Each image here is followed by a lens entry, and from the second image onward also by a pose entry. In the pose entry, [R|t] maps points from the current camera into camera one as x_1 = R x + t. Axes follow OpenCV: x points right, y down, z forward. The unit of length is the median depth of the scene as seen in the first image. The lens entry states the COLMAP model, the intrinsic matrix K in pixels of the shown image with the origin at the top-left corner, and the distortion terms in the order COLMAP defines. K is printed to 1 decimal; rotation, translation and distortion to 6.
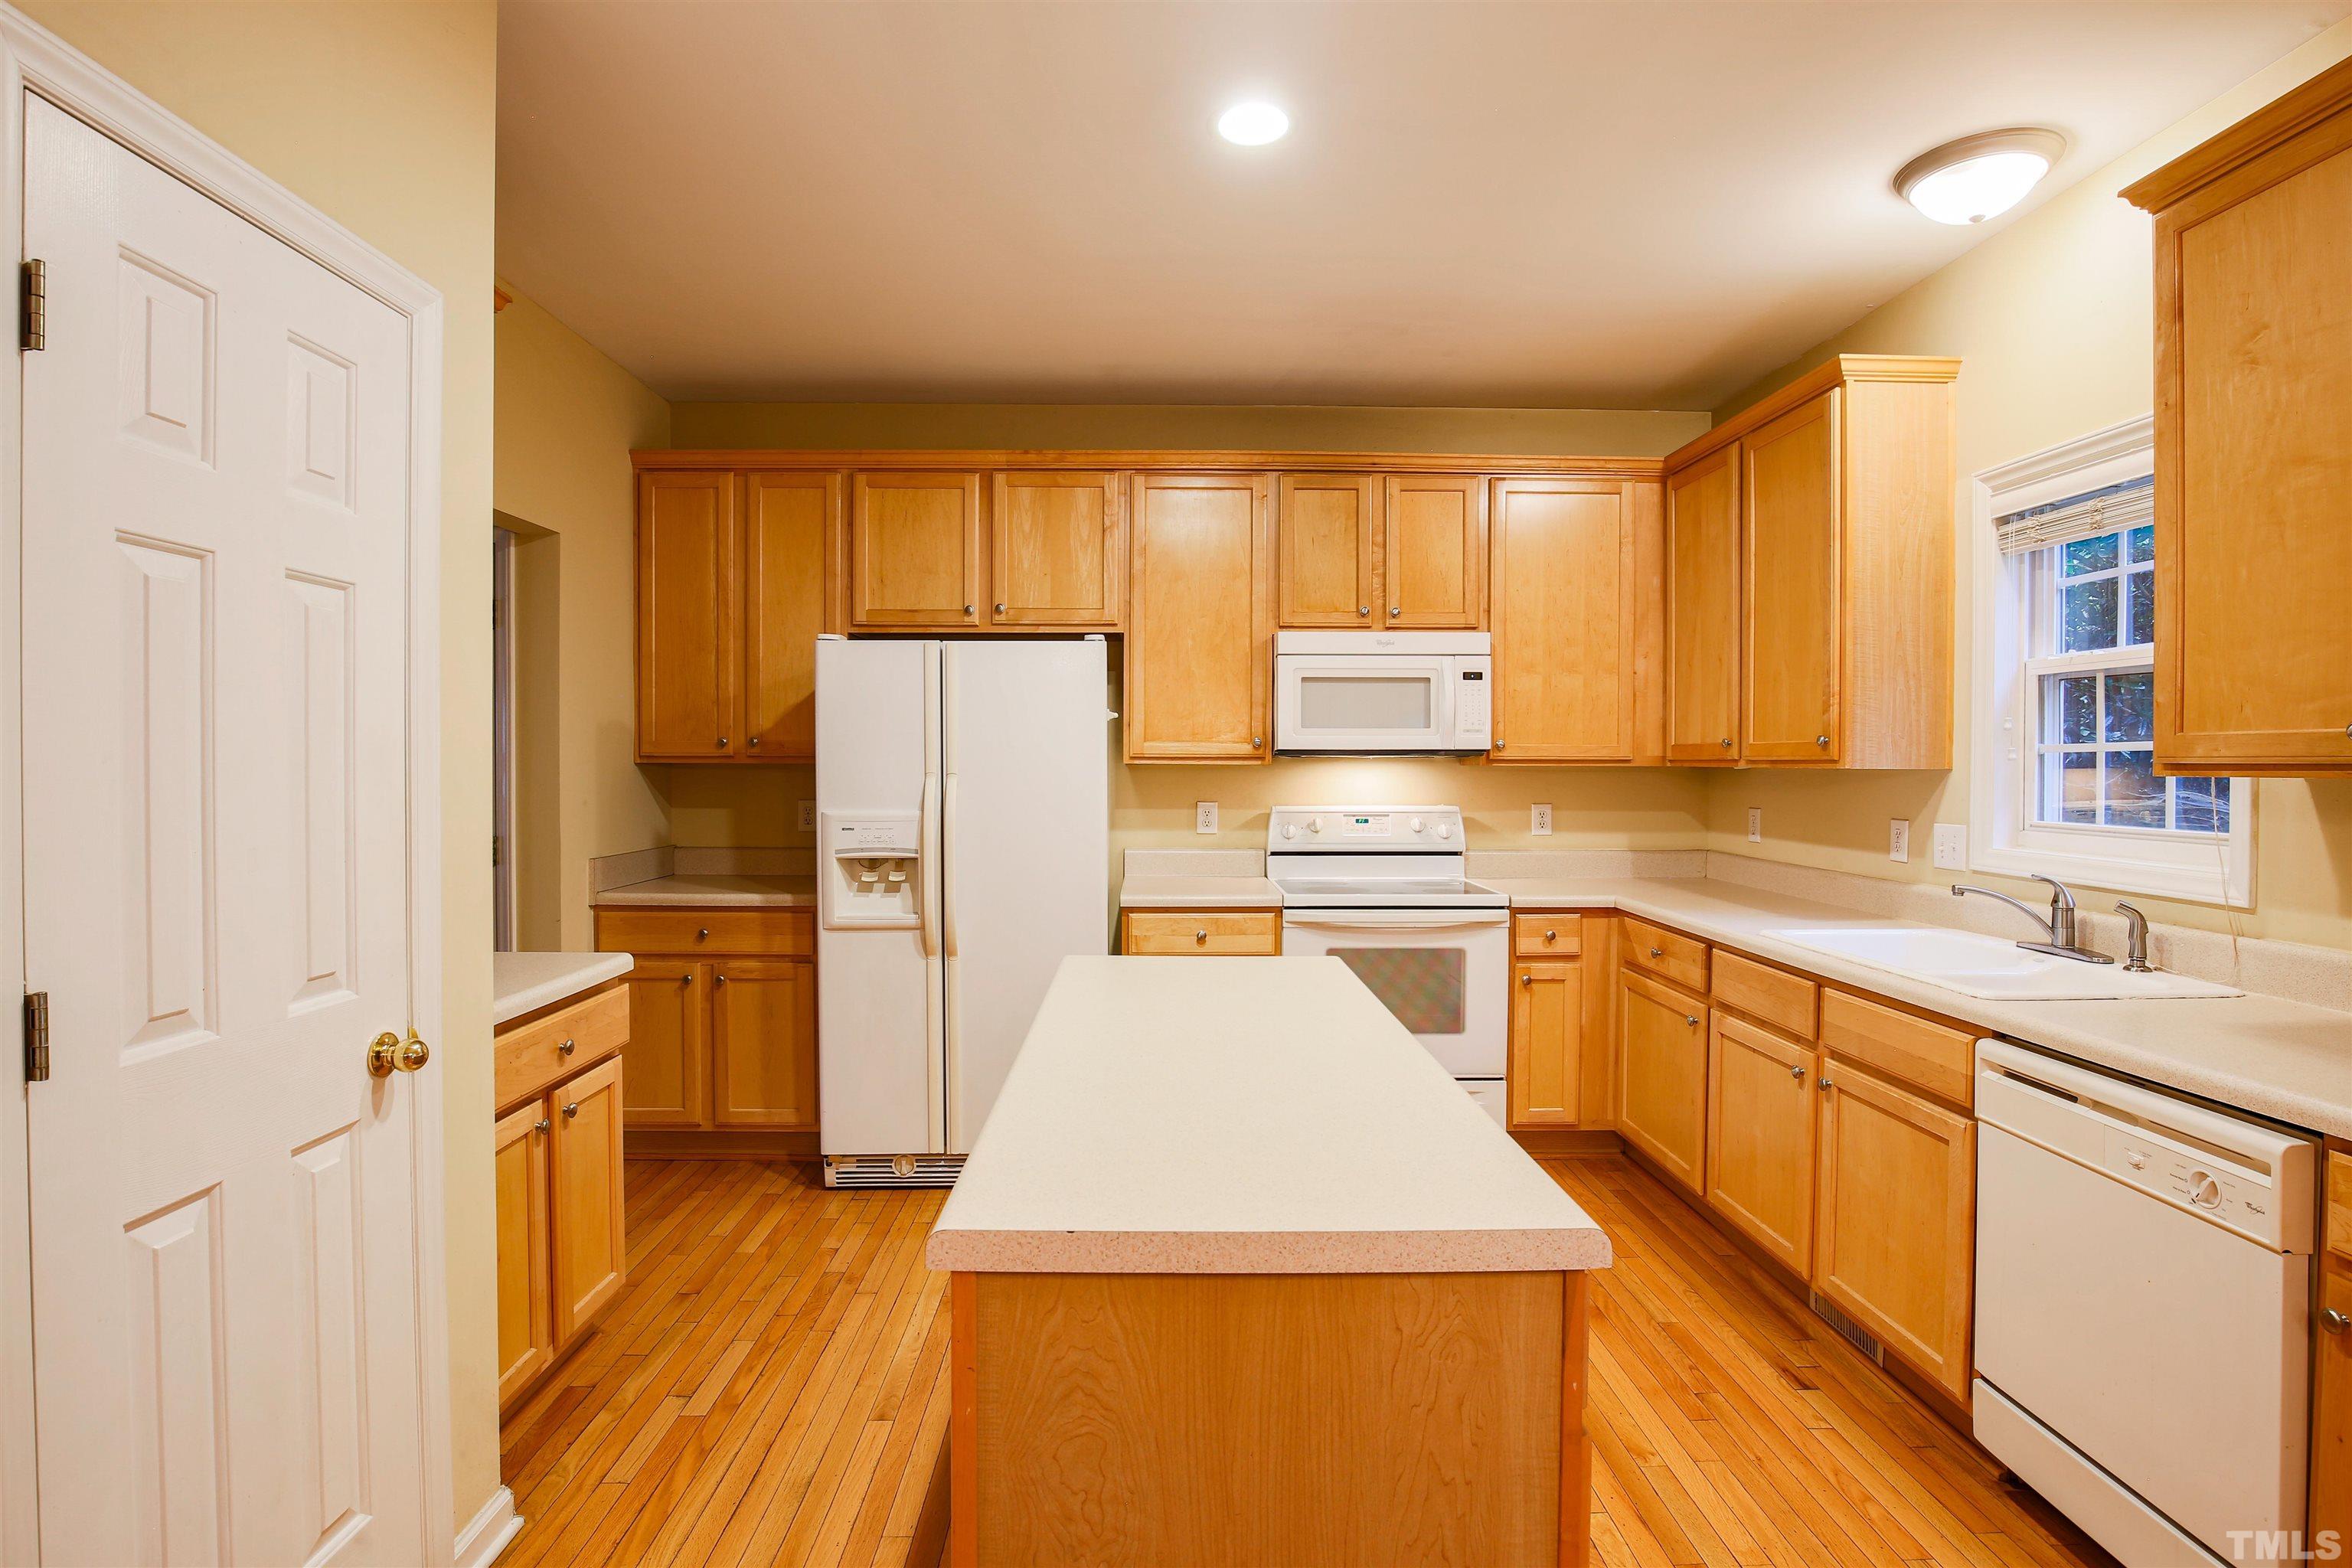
lens RADIAL K [[1154.1, 0, 1178.4], [0, 1154.1, 775.5], [0, 0, 1]] dist [-0.043725, 0.015280]
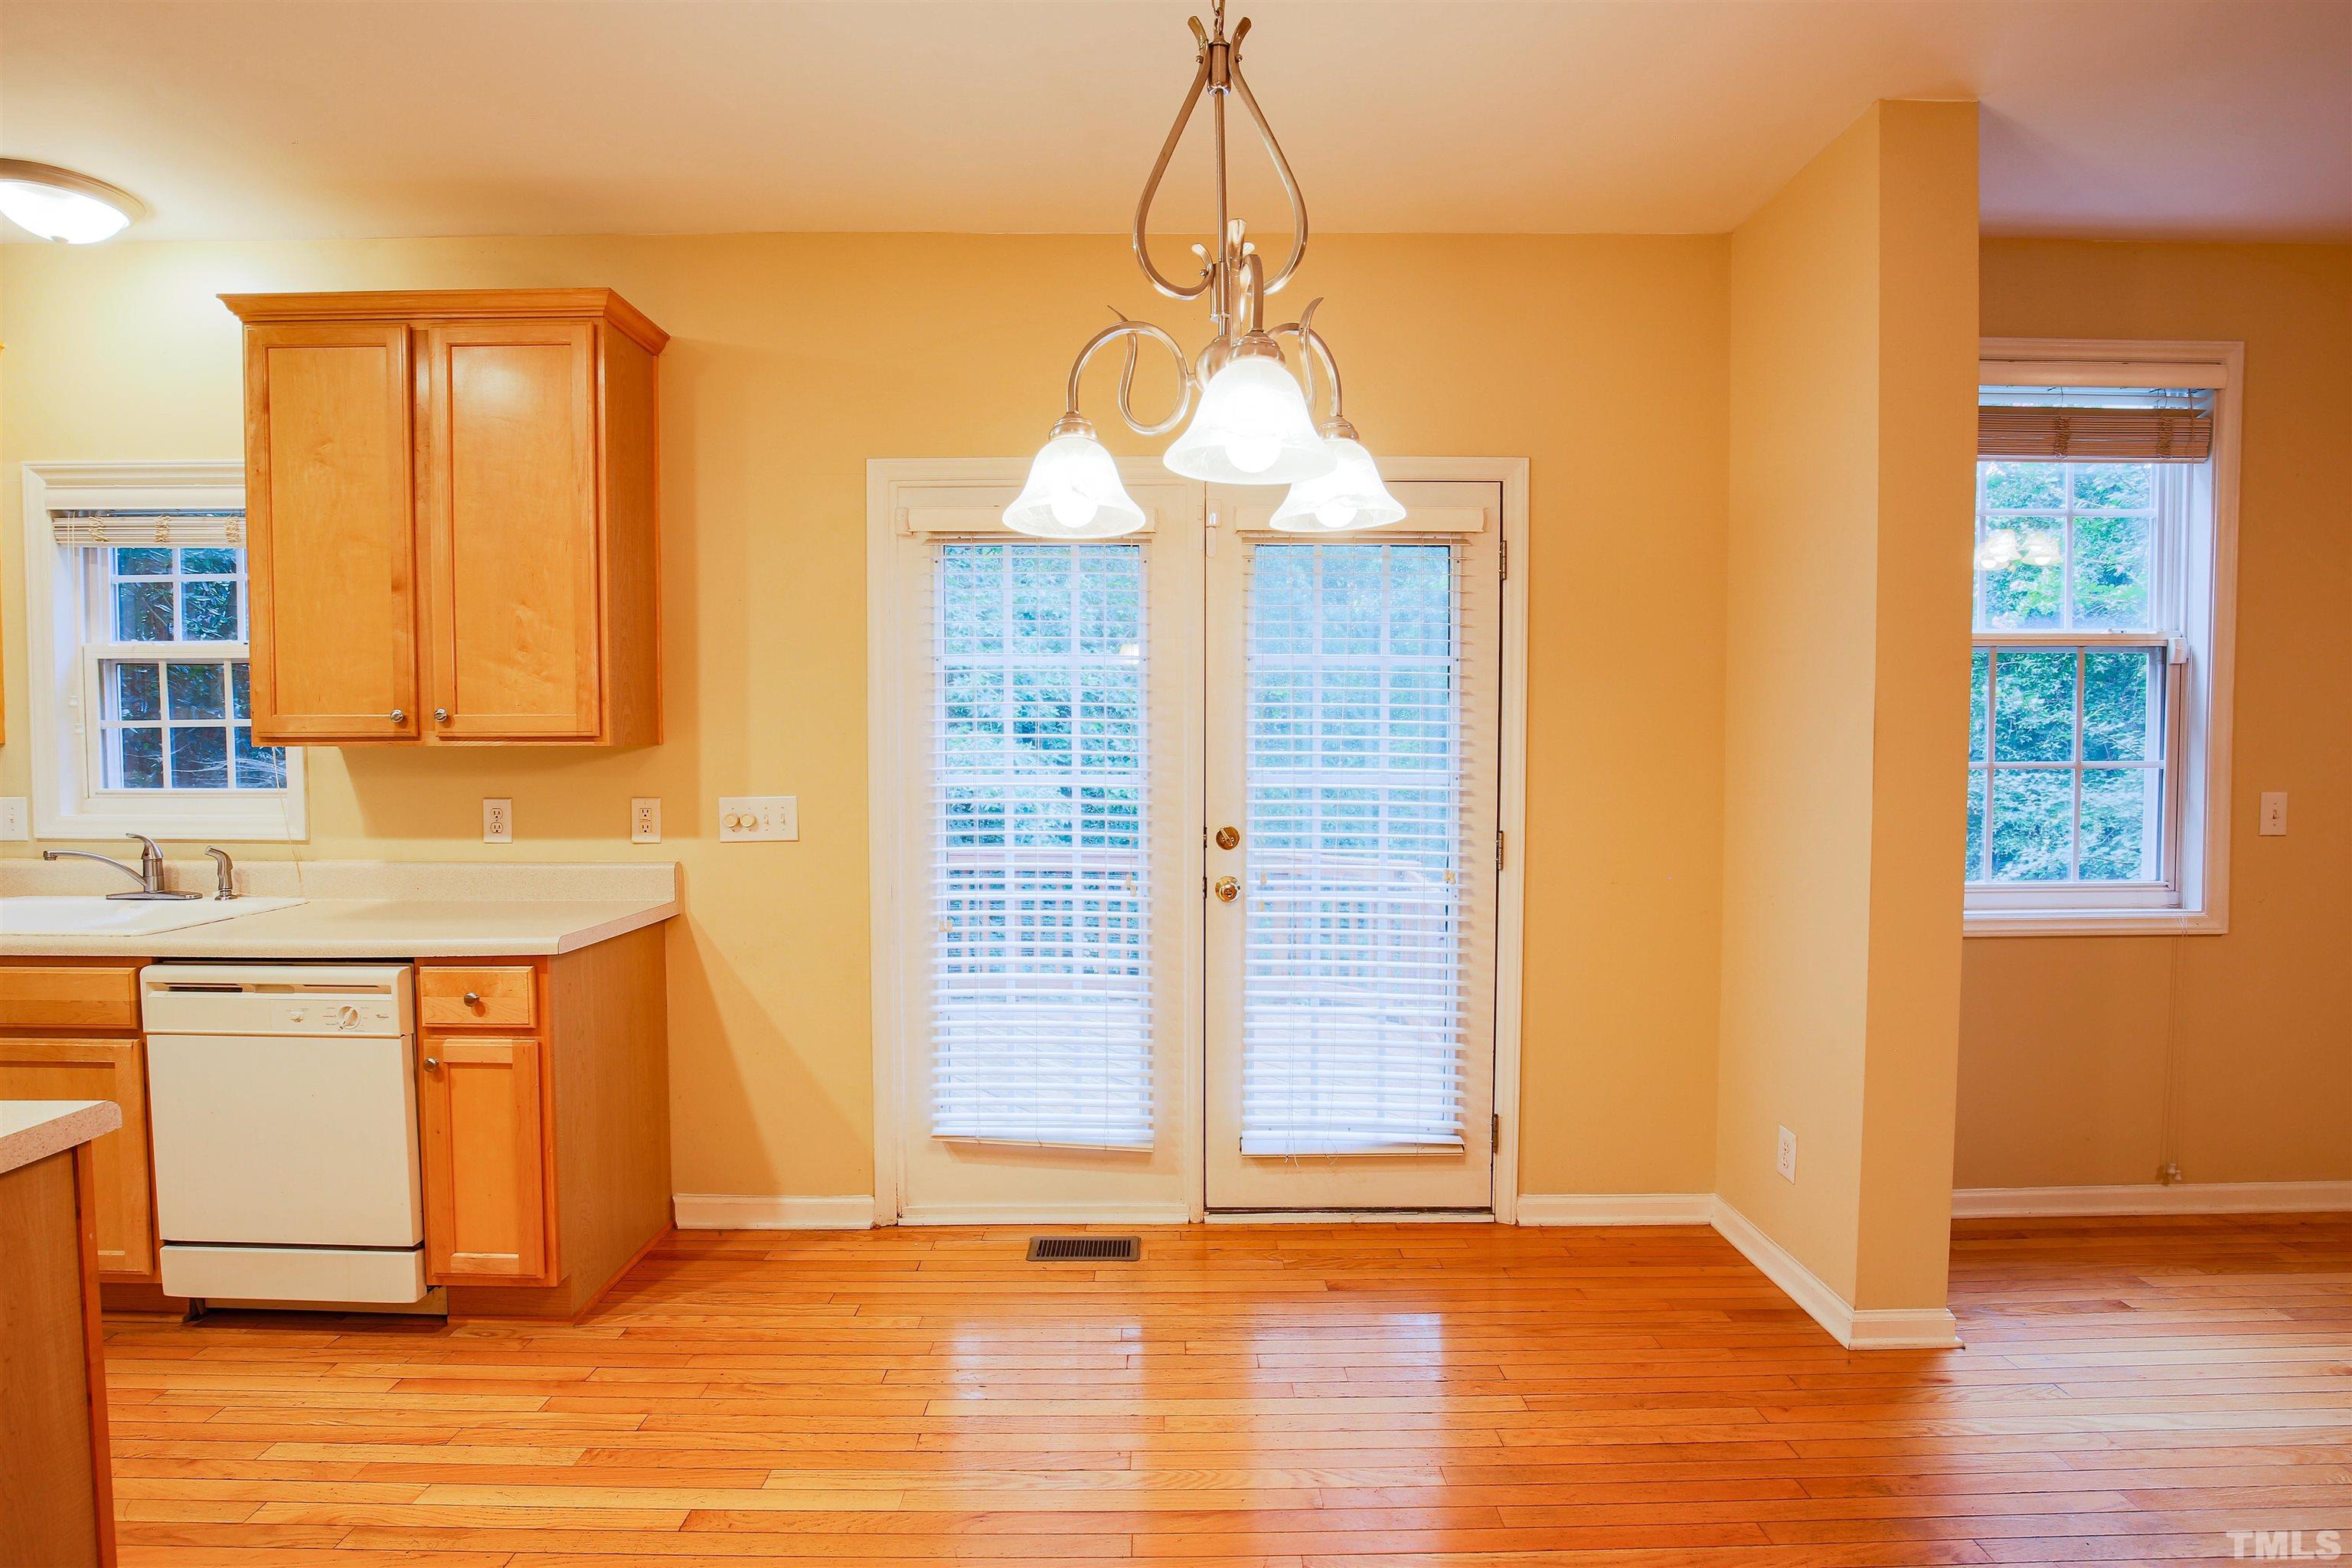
lens RADIAL K [[1144.8, 0, 1176.0], [0, 1144.8, 784.0], [0, 0, 1]] dist [-0.039979, 0.008189]
pose [[0.018777, -0.044919, 0.998814, -0.410510], [0.013652, 0.998909, 0.044667, 0.000633], [-0.999730, 0.012797, 0.019369, -0.112095]]
